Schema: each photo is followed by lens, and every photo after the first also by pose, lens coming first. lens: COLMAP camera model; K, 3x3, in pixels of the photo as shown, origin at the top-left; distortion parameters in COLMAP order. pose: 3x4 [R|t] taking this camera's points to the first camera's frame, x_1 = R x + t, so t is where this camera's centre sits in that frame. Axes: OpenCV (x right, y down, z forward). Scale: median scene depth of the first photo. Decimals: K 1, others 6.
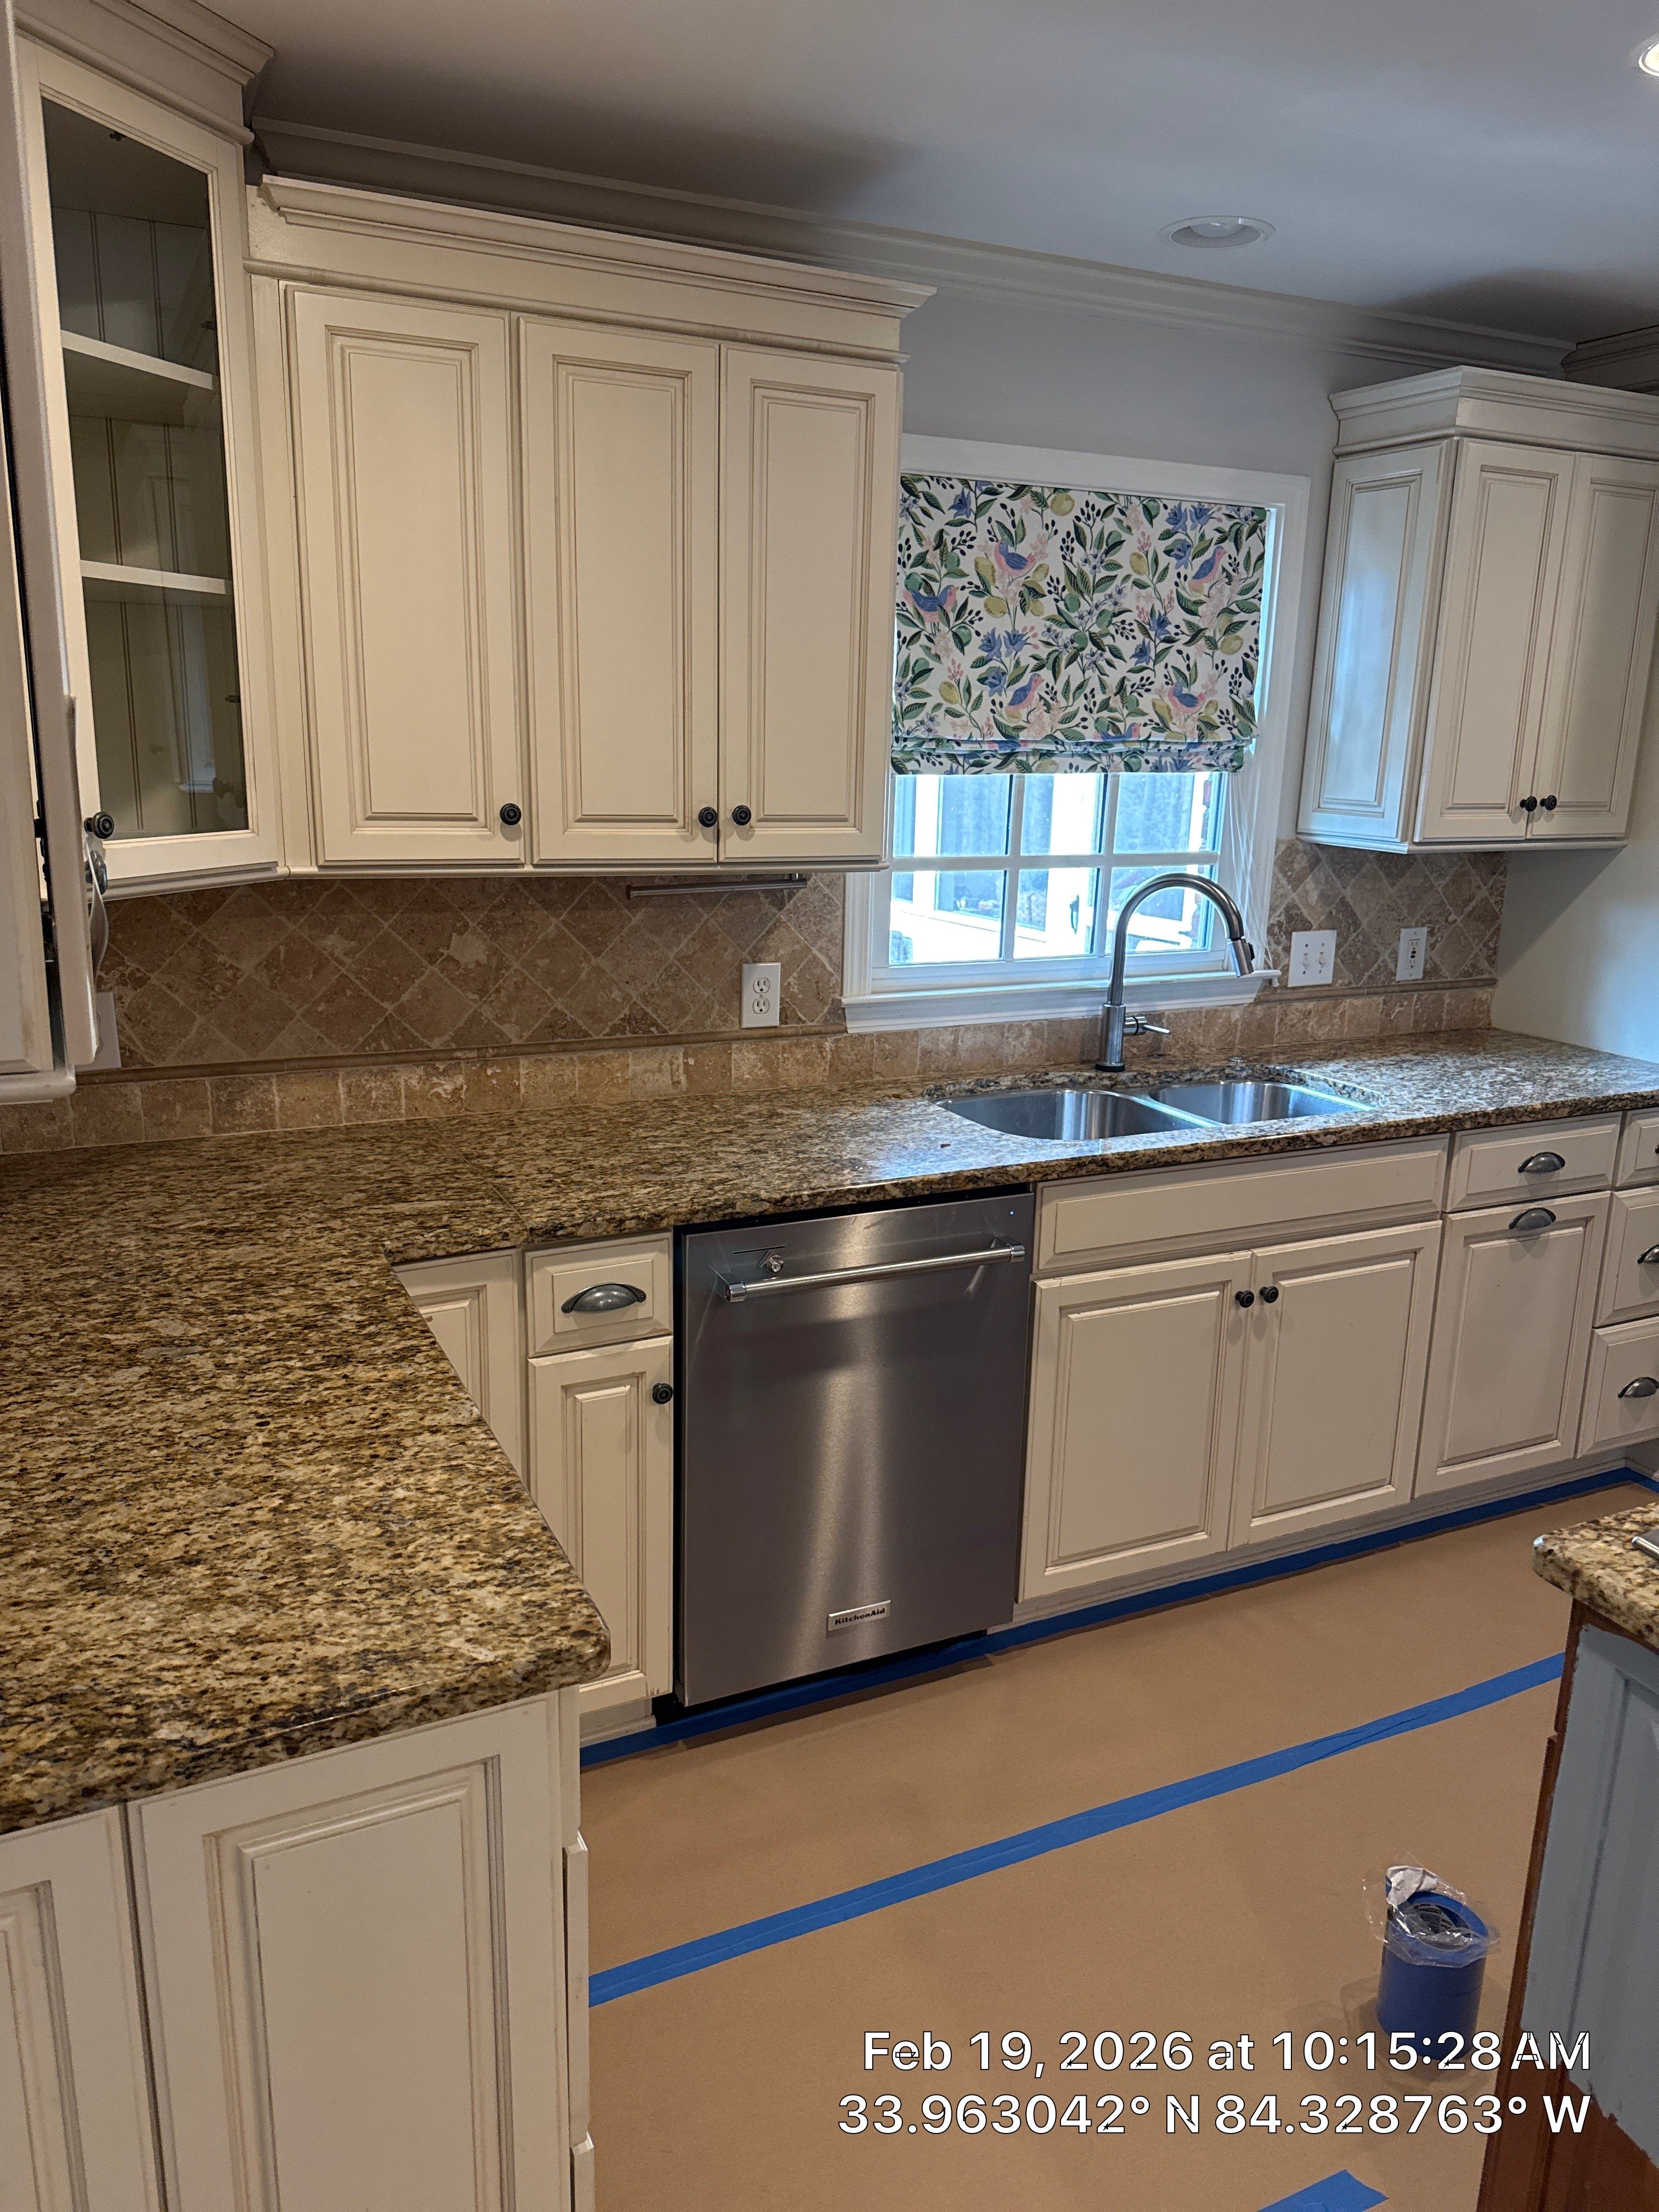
lens RADIAL K [[1536.8, 0, 835.5], [0, 1536.8, 1111.0], [0, 0, 1]] dist [0.134787, -0.213465]
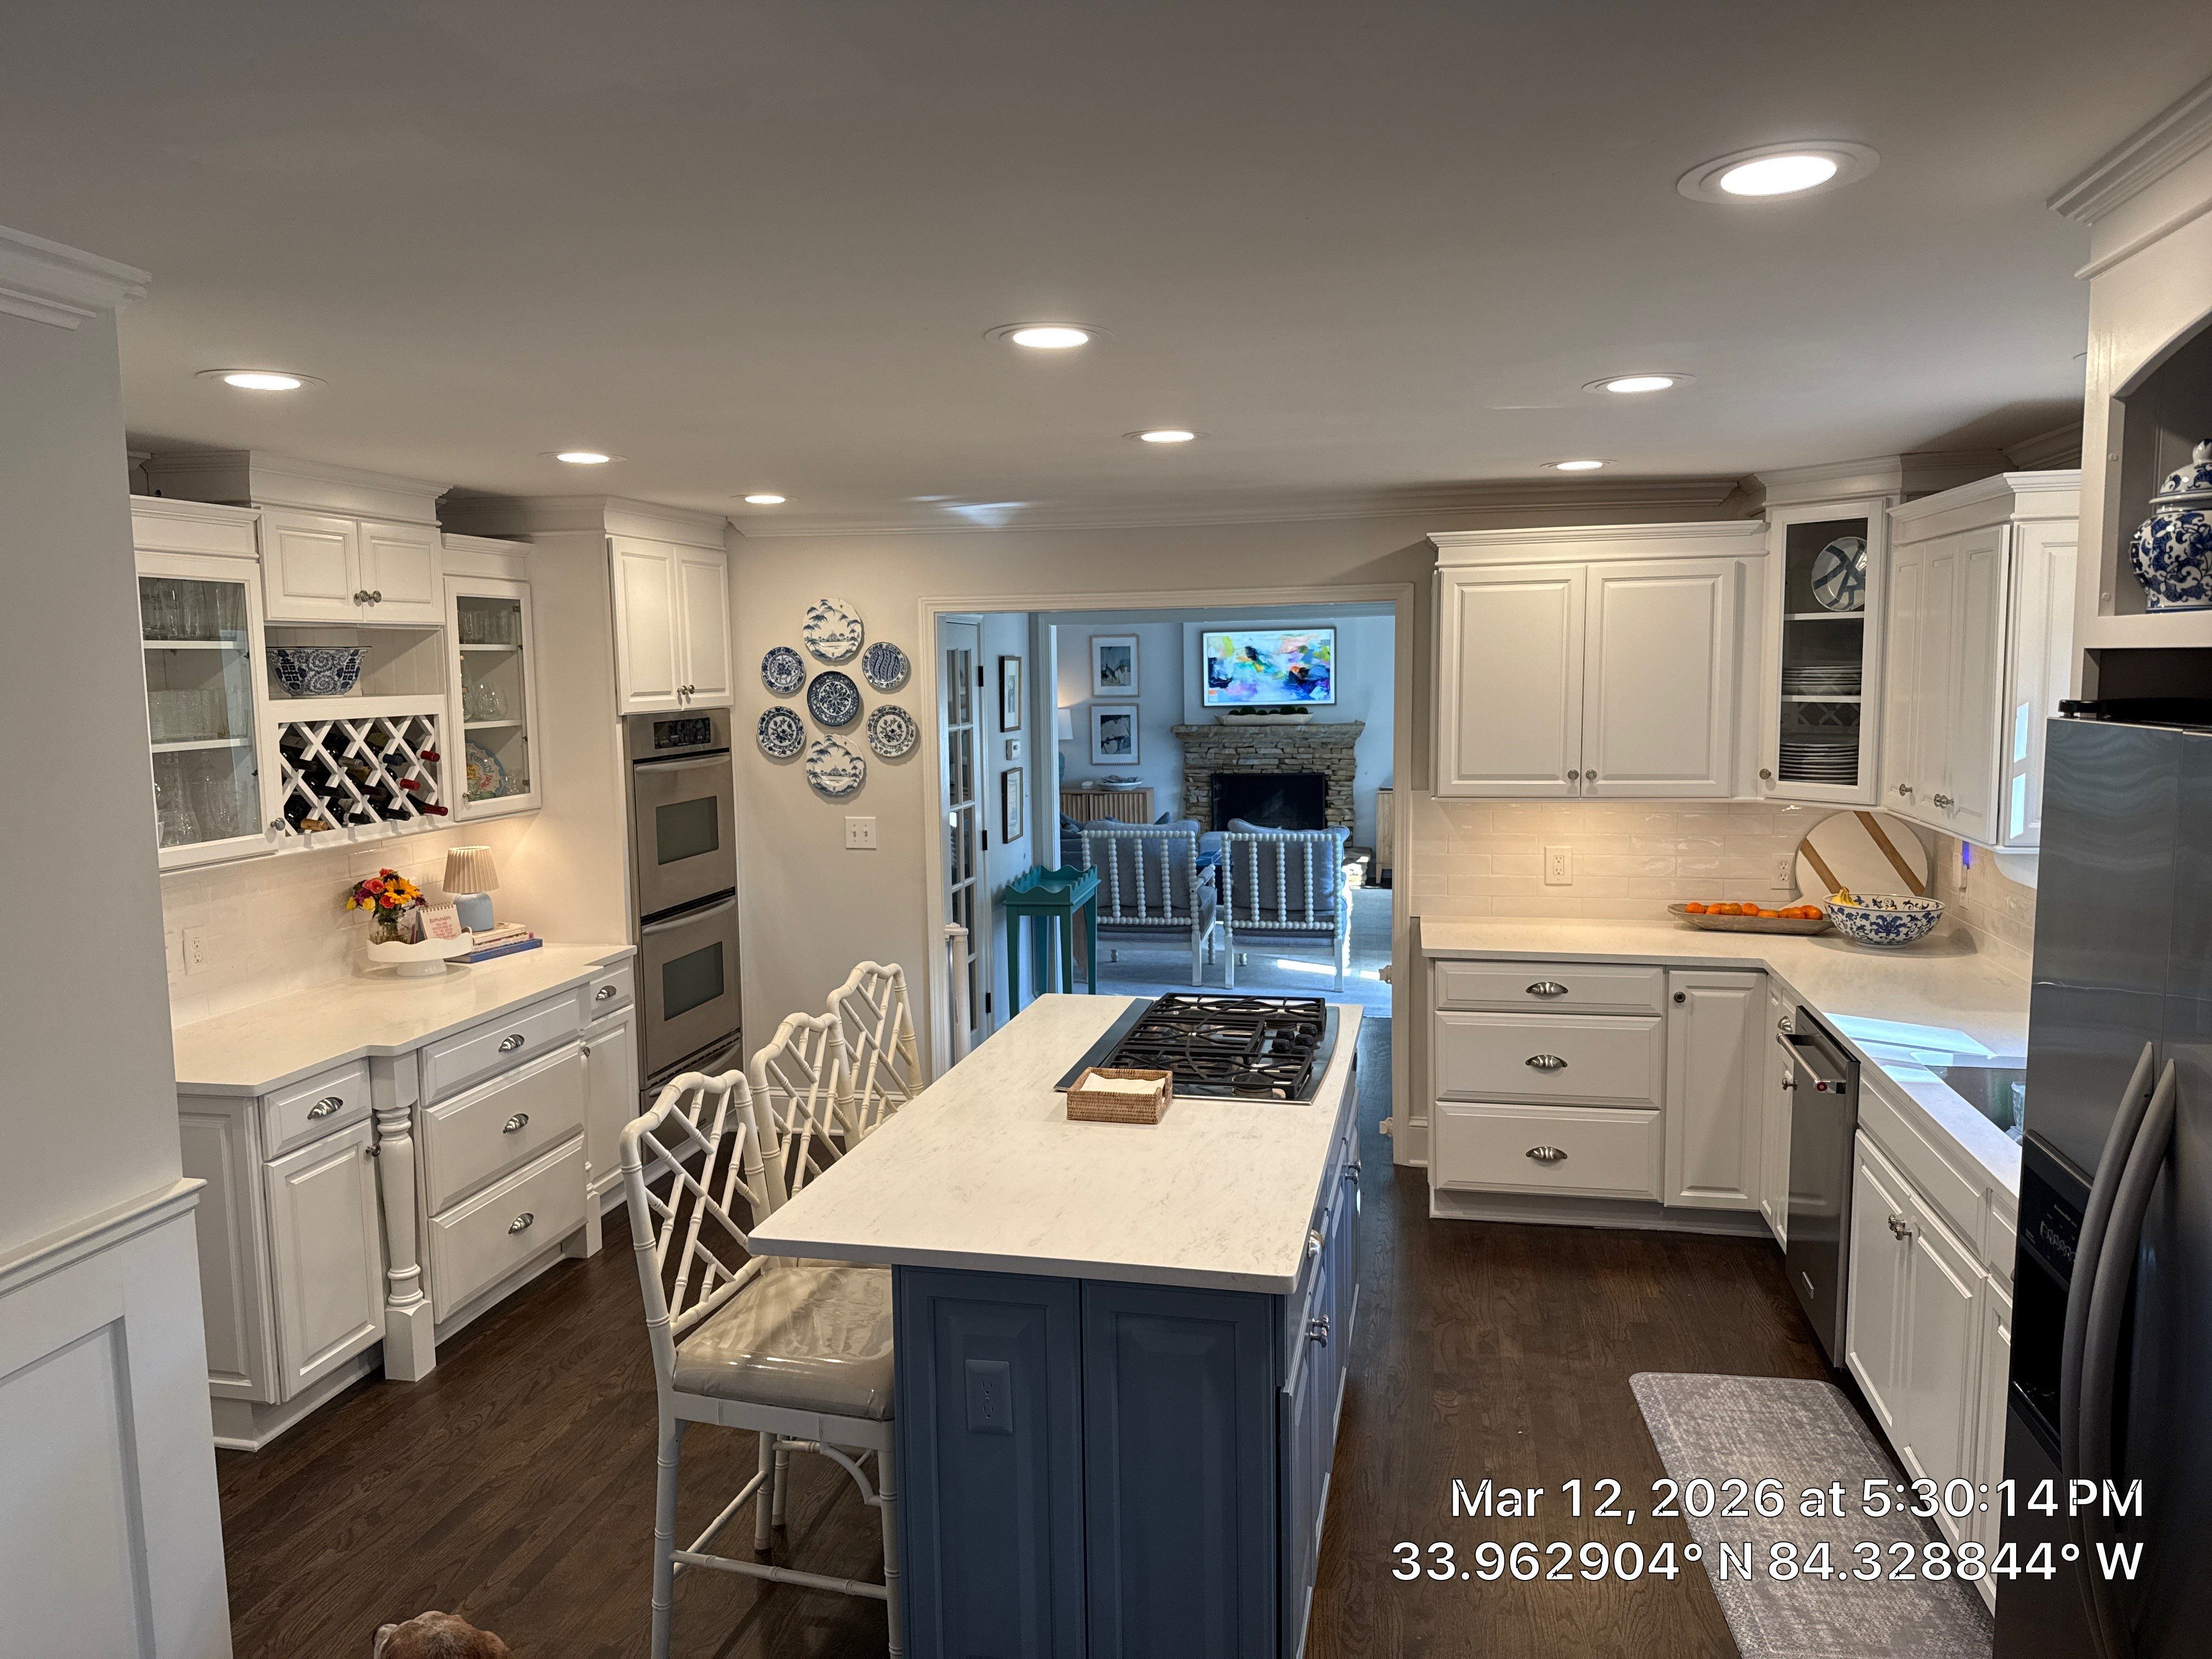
lens RADIAL K [[1549.5, 0, 1095.6], [0, 1549.5, 829.3], [0, 0, 1]] dist [0.182110, -0.315832]
pose [[-0.621251, 0.066043, -0.780823, 1.527401], [-0.195346, 0.951931, 0.235940, -0.327481], [0.758872, 0.299109, -0.578487, 1.112359]]
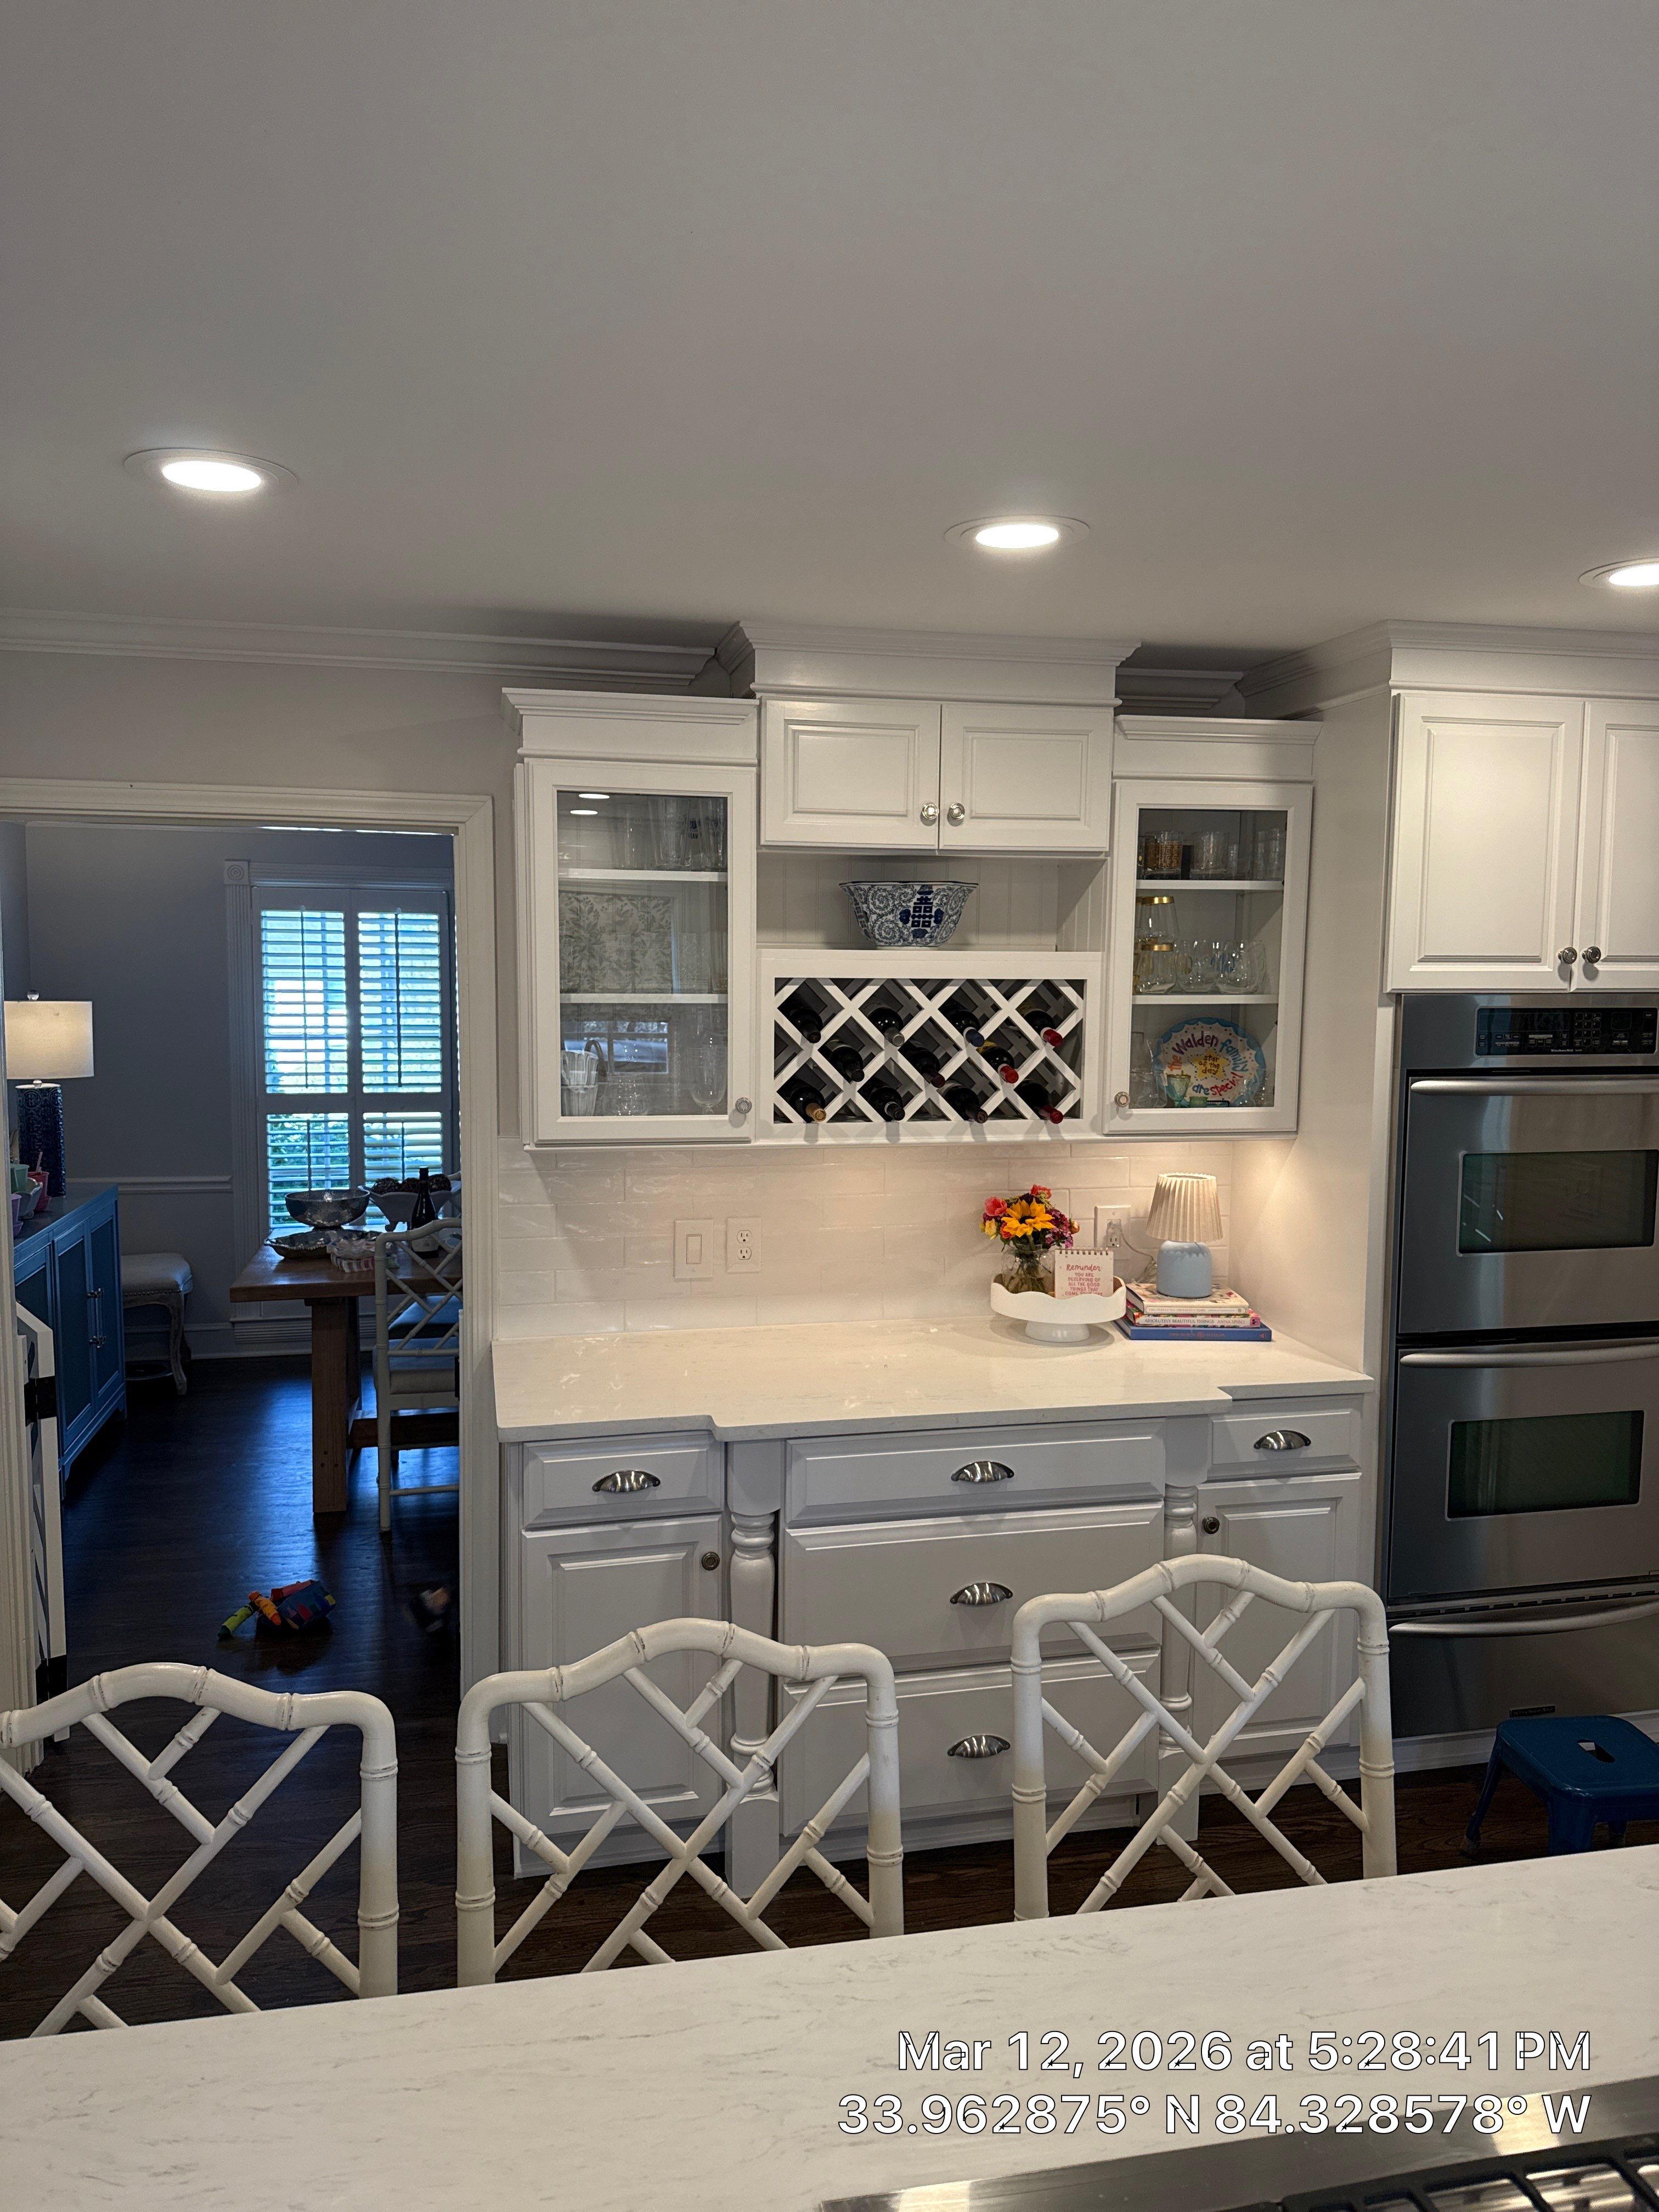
lens RADIAL K [[1536.8, 0, 835.5], [0, 1536.8, 1111.0], [0, 0, 1]] dist [0.134787, -0.213465]
pose [[-0.971195, -0.058447, 0.231007, 0.537057], [0.024453, 0.939888, 0.340605, -0.213872], [-0.237029, 0.336443, -0.911385, 0.694215]]
